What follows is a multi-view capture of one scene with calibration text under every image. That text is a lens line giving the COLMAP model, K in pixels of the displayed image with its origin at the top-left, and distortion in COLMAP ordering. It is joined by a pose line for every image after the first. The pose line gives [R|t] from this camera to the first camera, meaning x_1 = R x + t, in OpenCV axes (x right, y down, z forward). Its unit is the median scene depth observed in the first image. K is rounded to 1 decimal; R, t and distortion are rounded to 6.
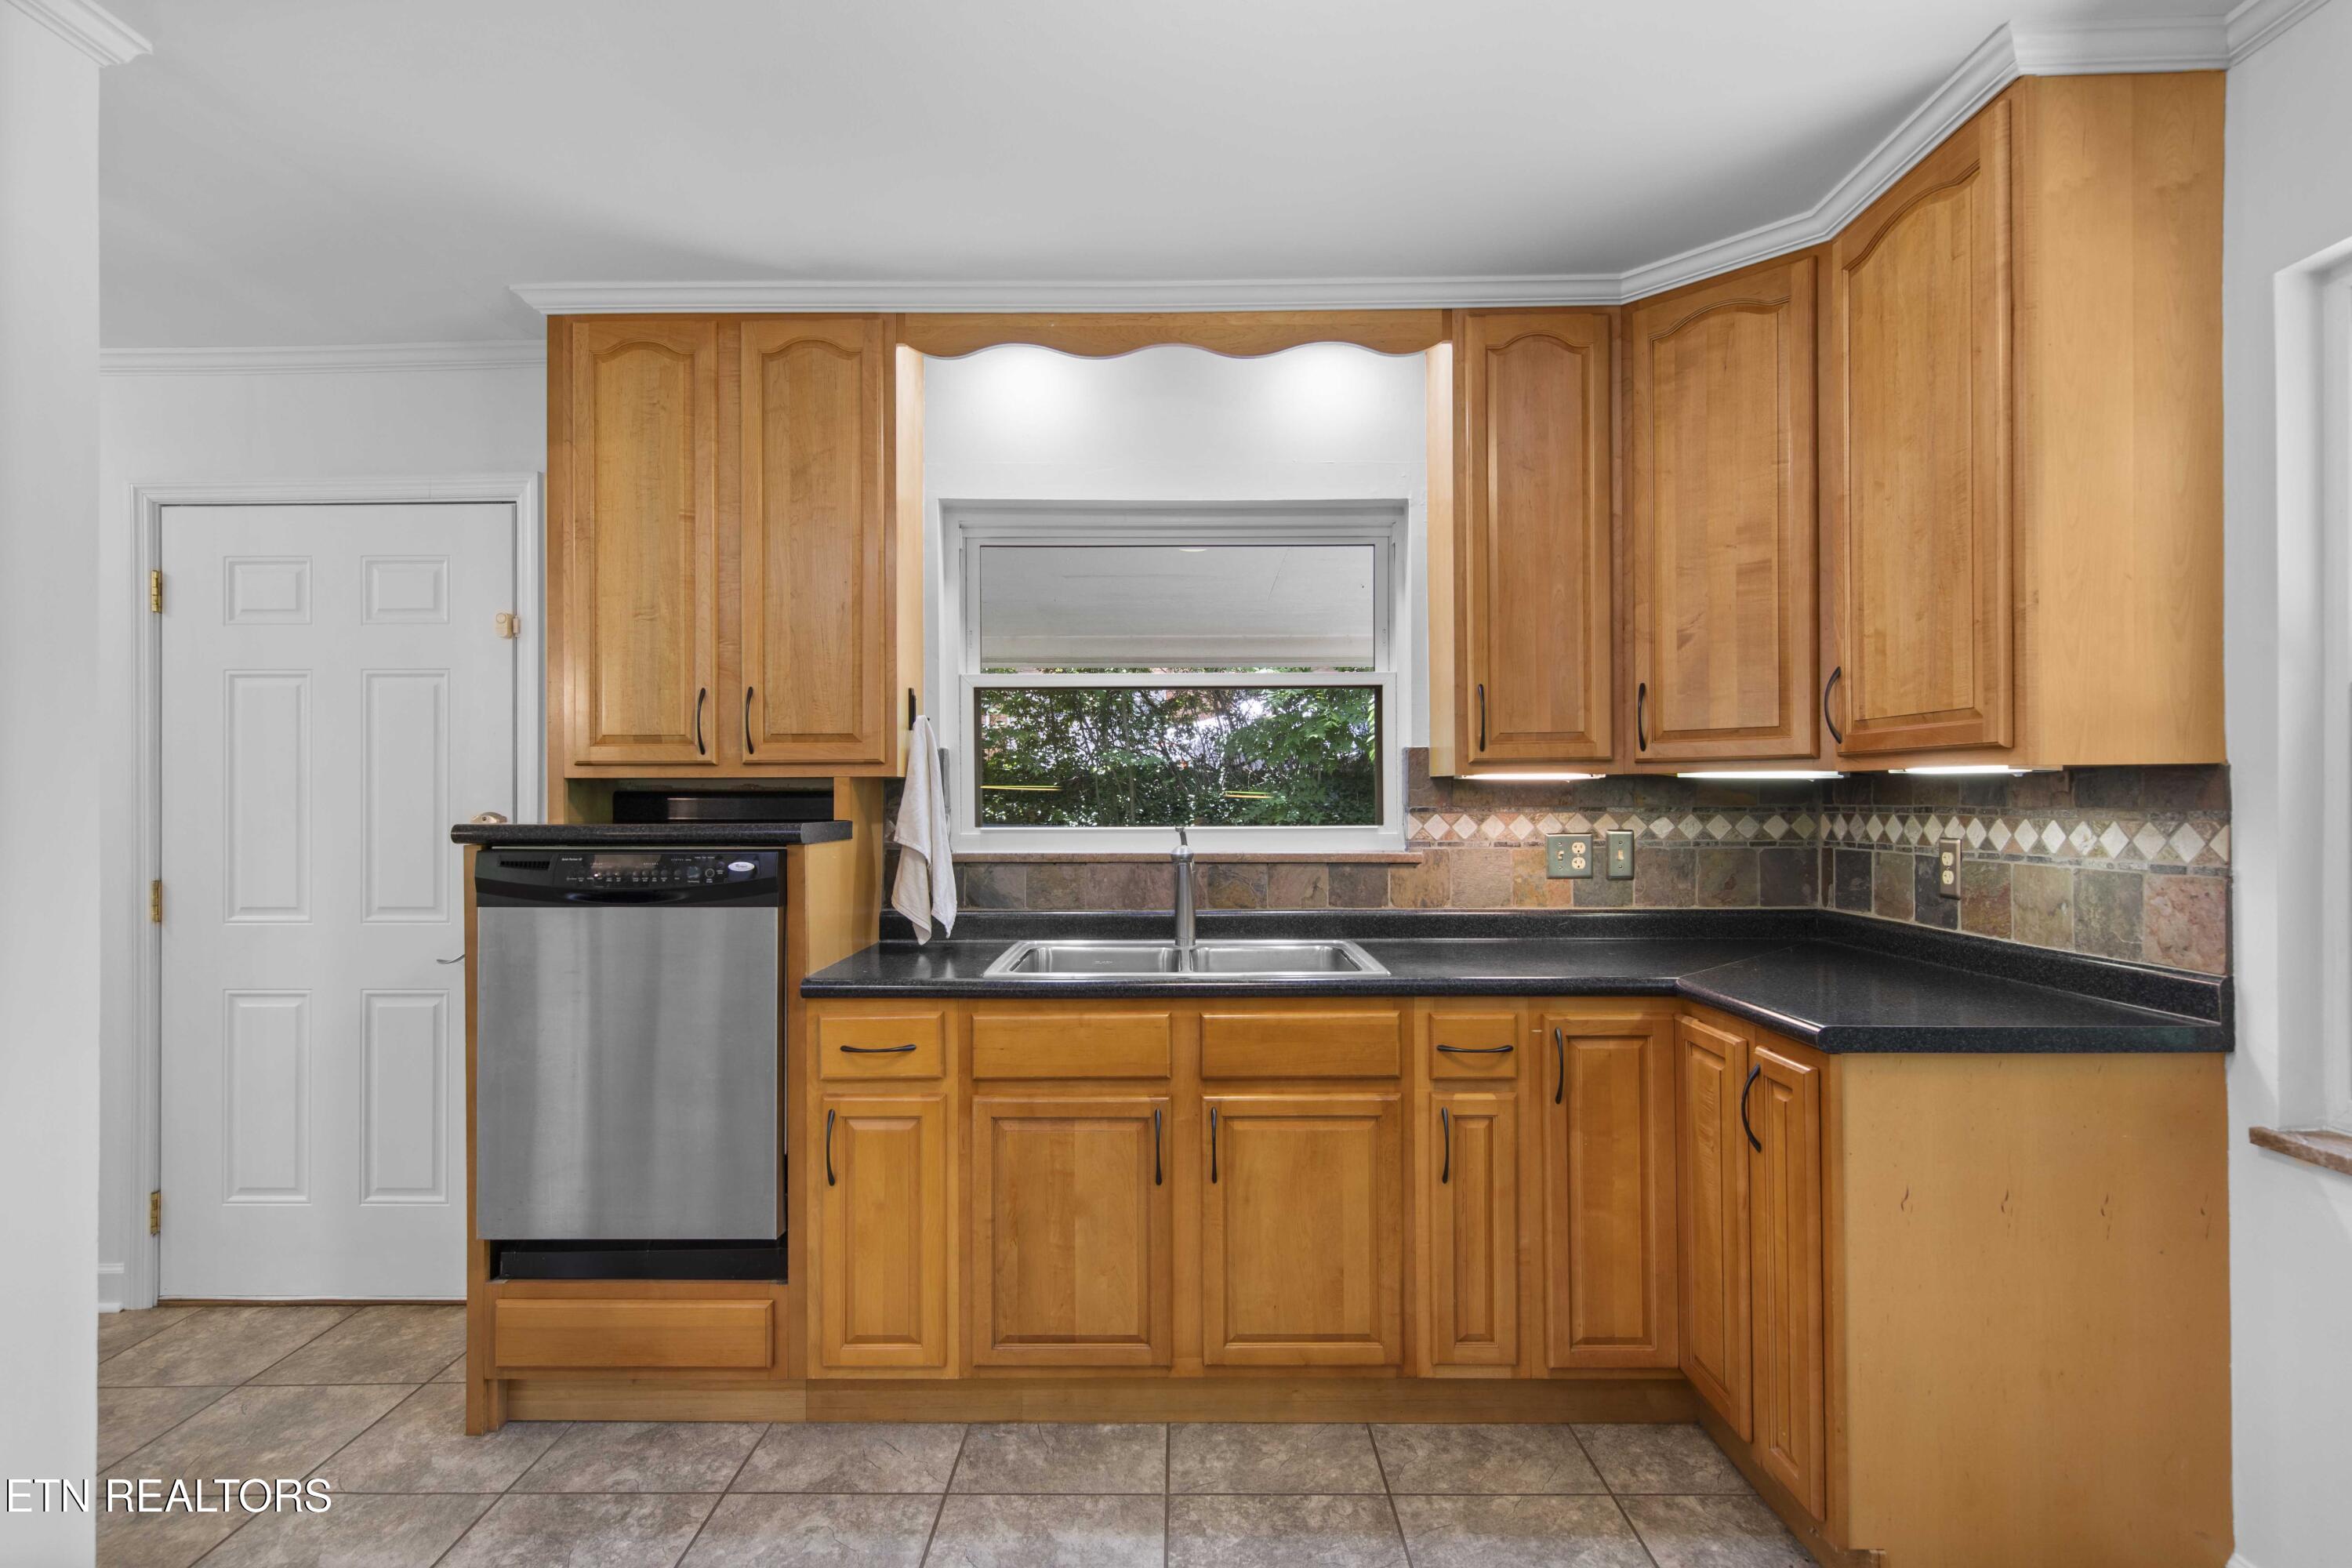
lens RADIAL K [[1171.4, 0, 1176.0], [0, 1171.4, 784.0], [0, 0, 1]] dist [-0.000116, -0.000078]
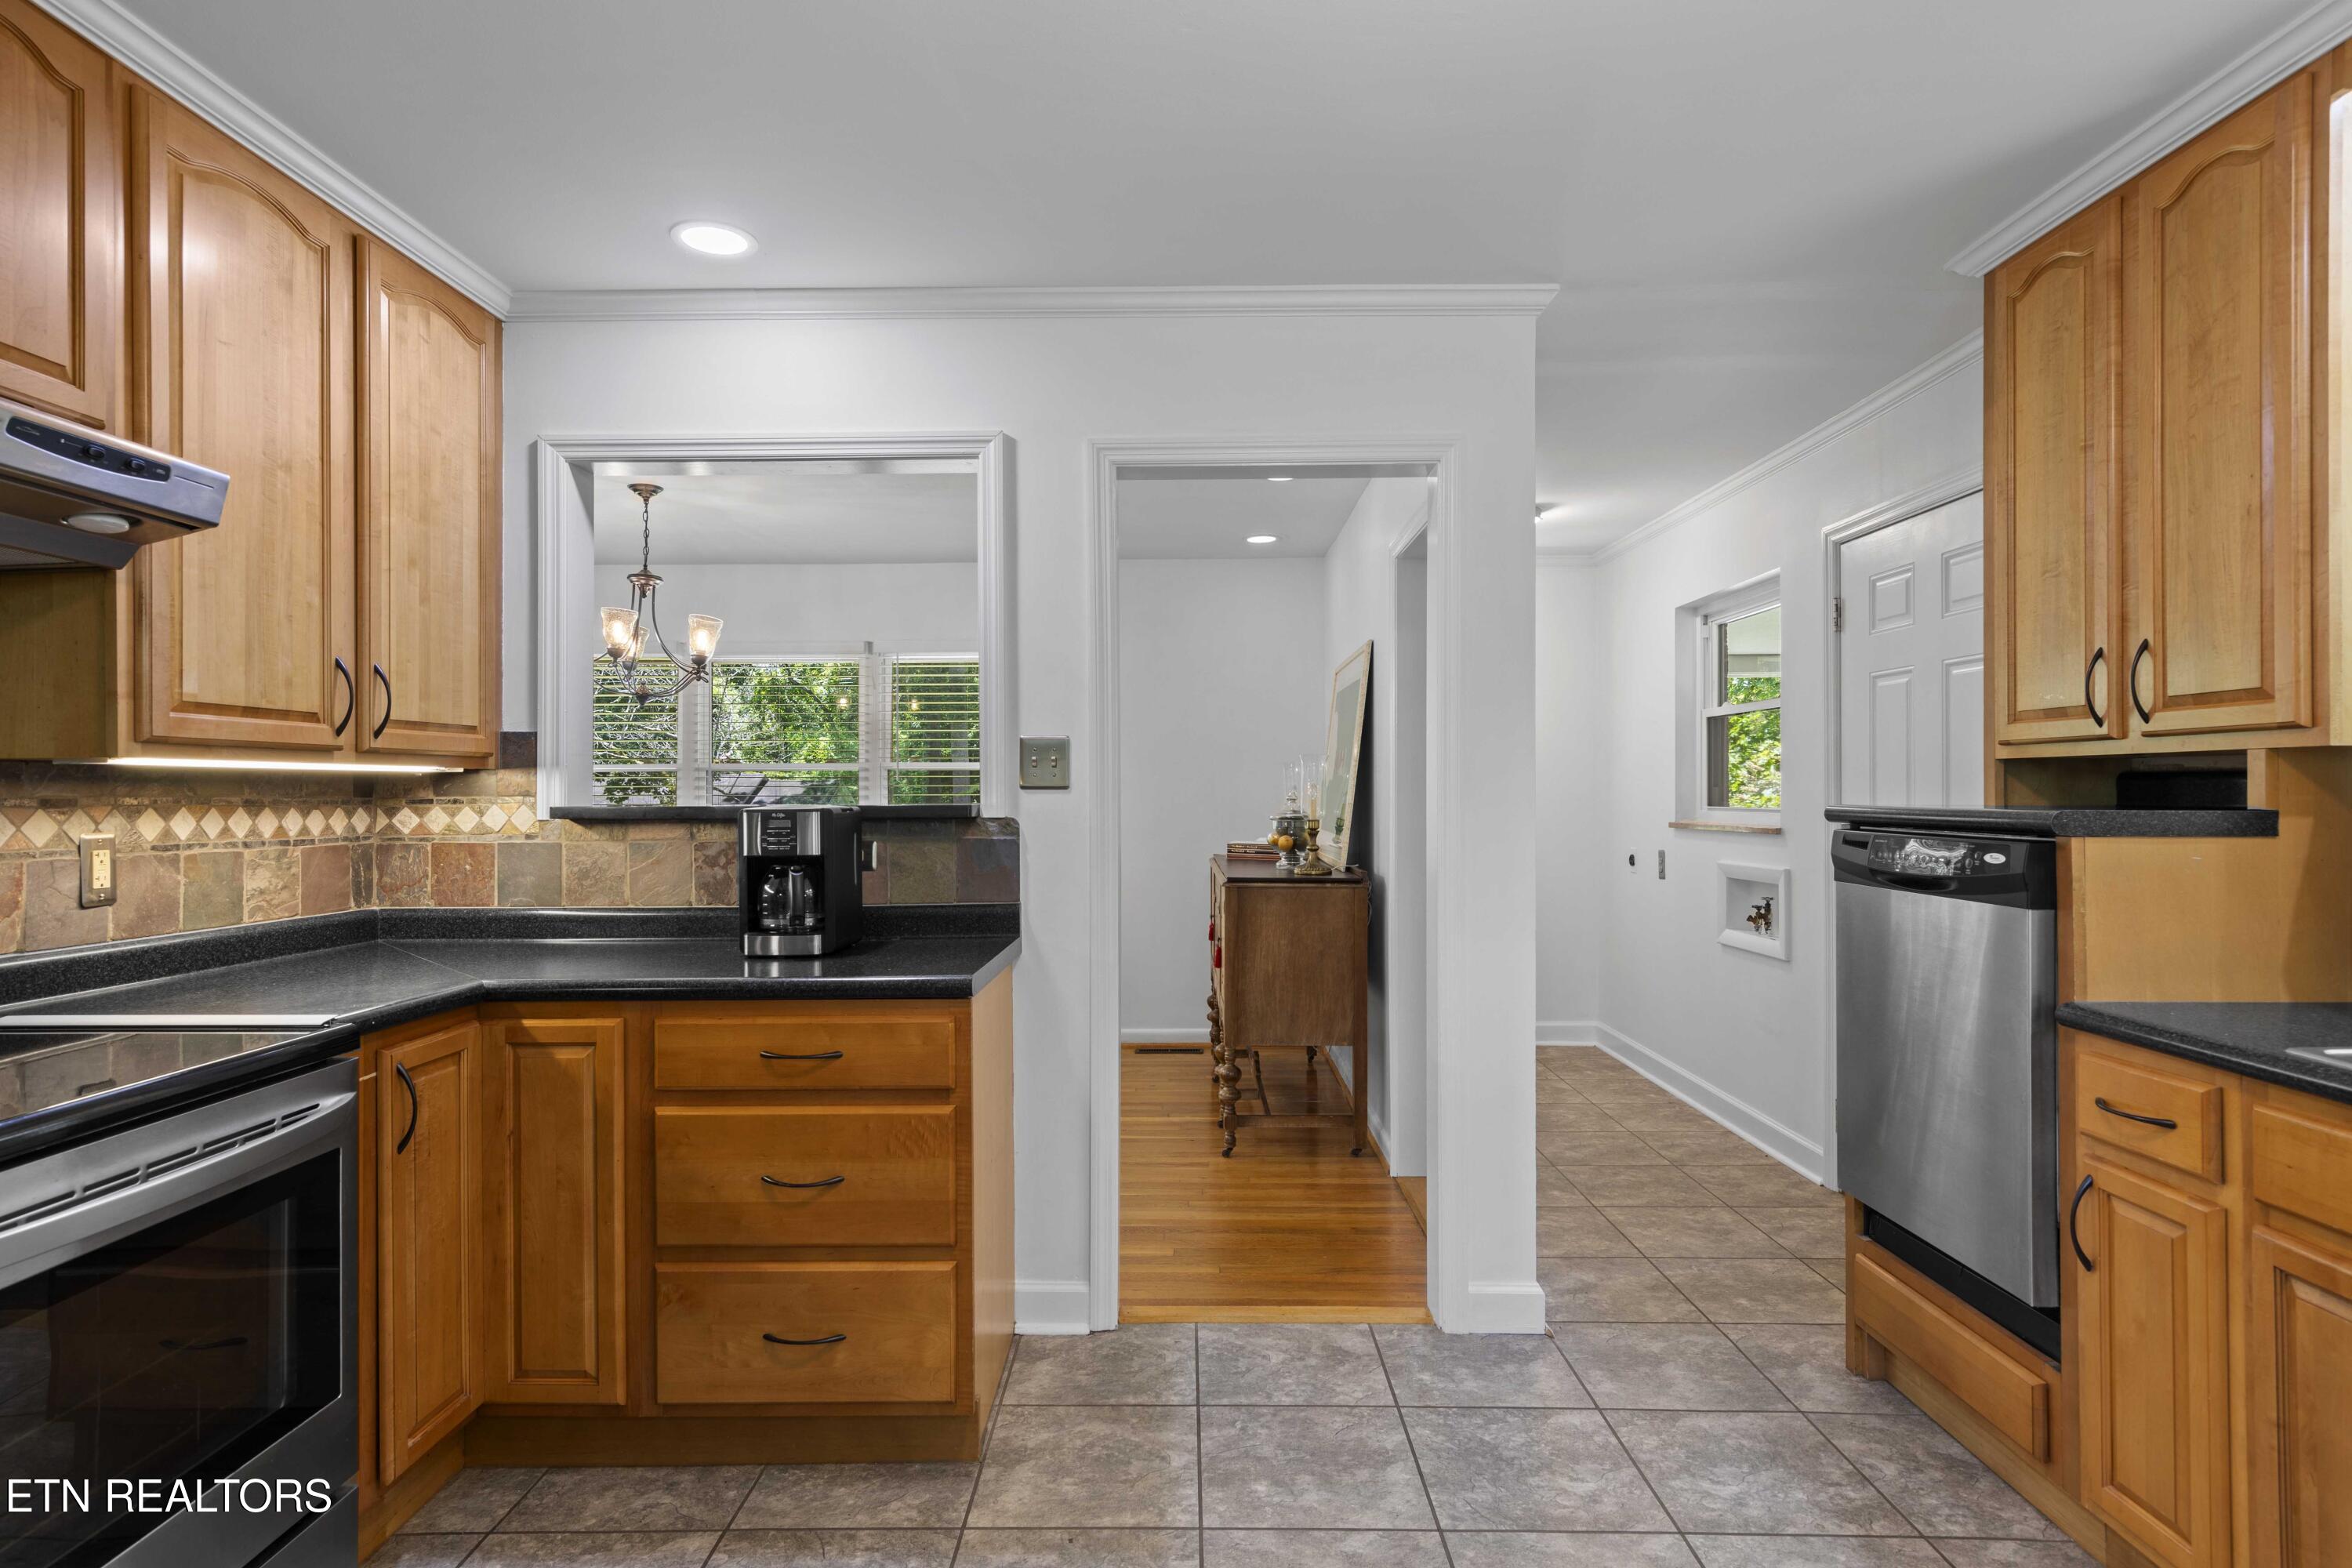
lens RADIAL K [[1209.1, 0, 1176.0], [0, 1209.1, 784.0], [0, 0, 1]] dist [0.008668, 0.001387]
pose [[-0.008033, -0.001516, -0.999967, 0.528369], [0.013686, 0.999905, -0.001626, 0.008316], [0.999874, -0.013699, -0.008011, 0.395691]]
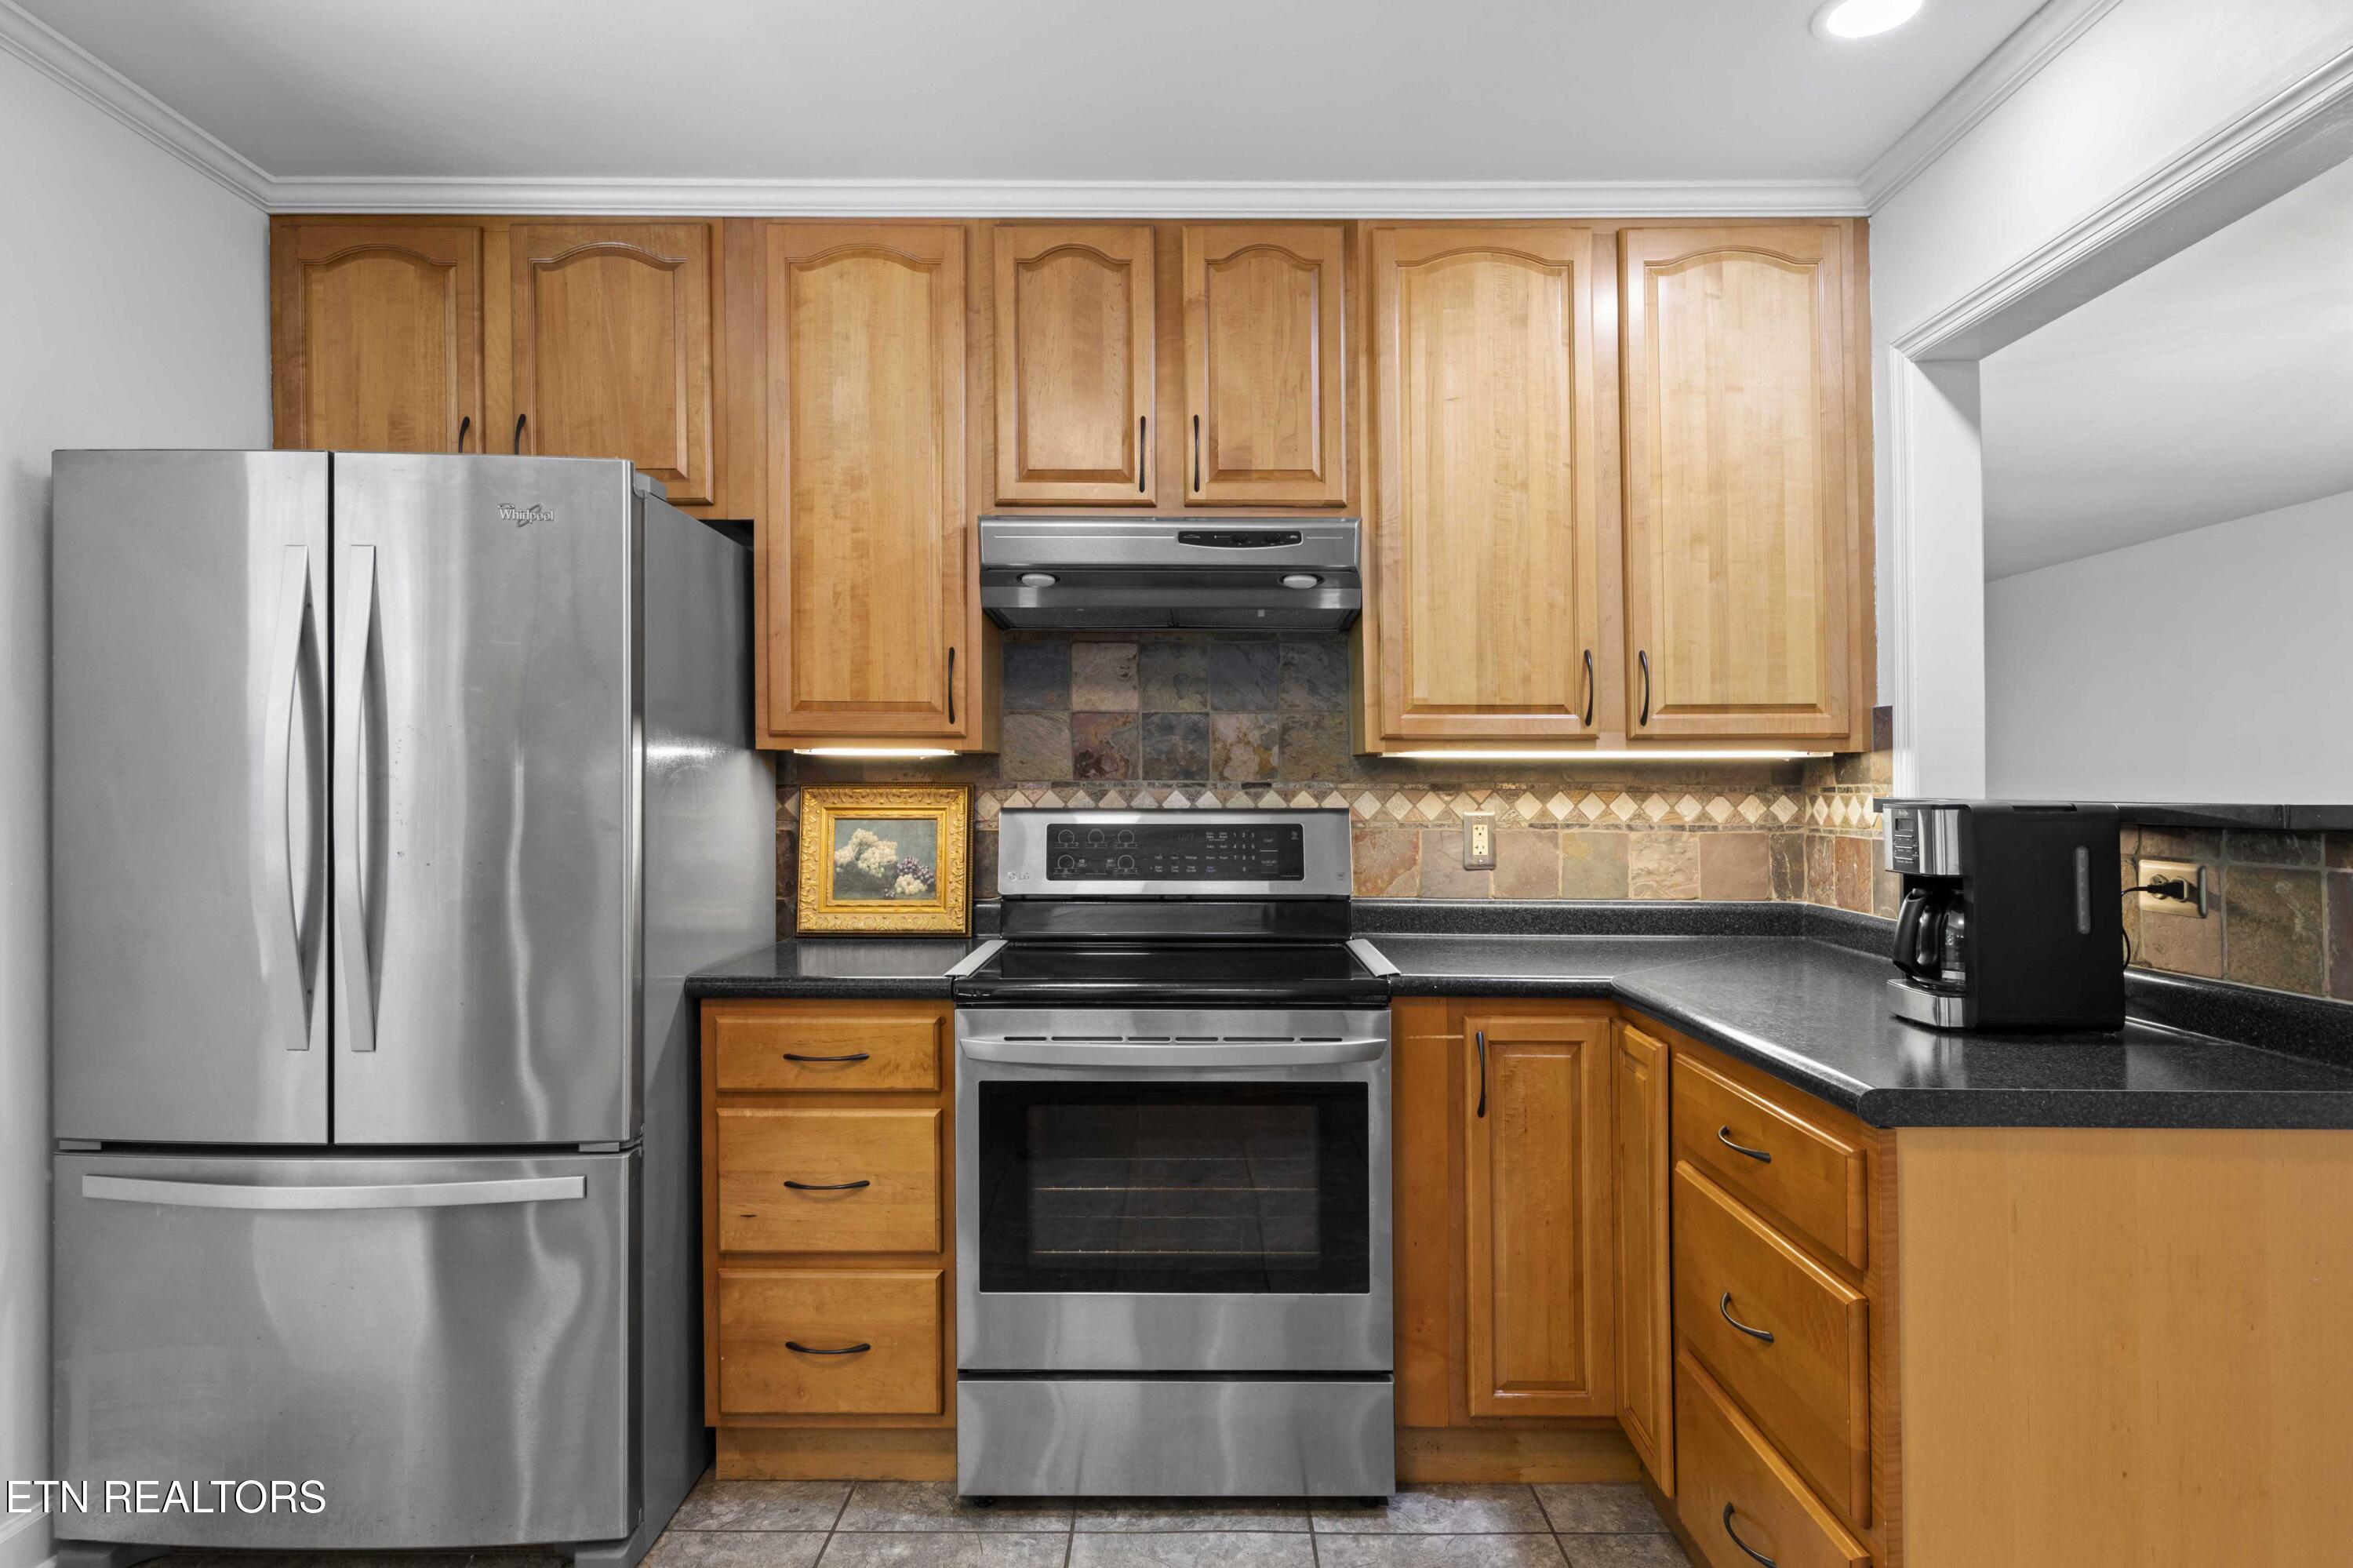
lens RADIAL K [[1371.4, 0, 1192.8], [0, 1371.4, 795.8], [0, 0, 1]] dist [0.004366, -0.000475]
pose [[-0.999990, 0.003894, 0.002108, -0.105613], [0.003890, 0.999991, -0.001645, 0.018956], [-0.002114, -0.001637, -0.999996, 0.866683]]
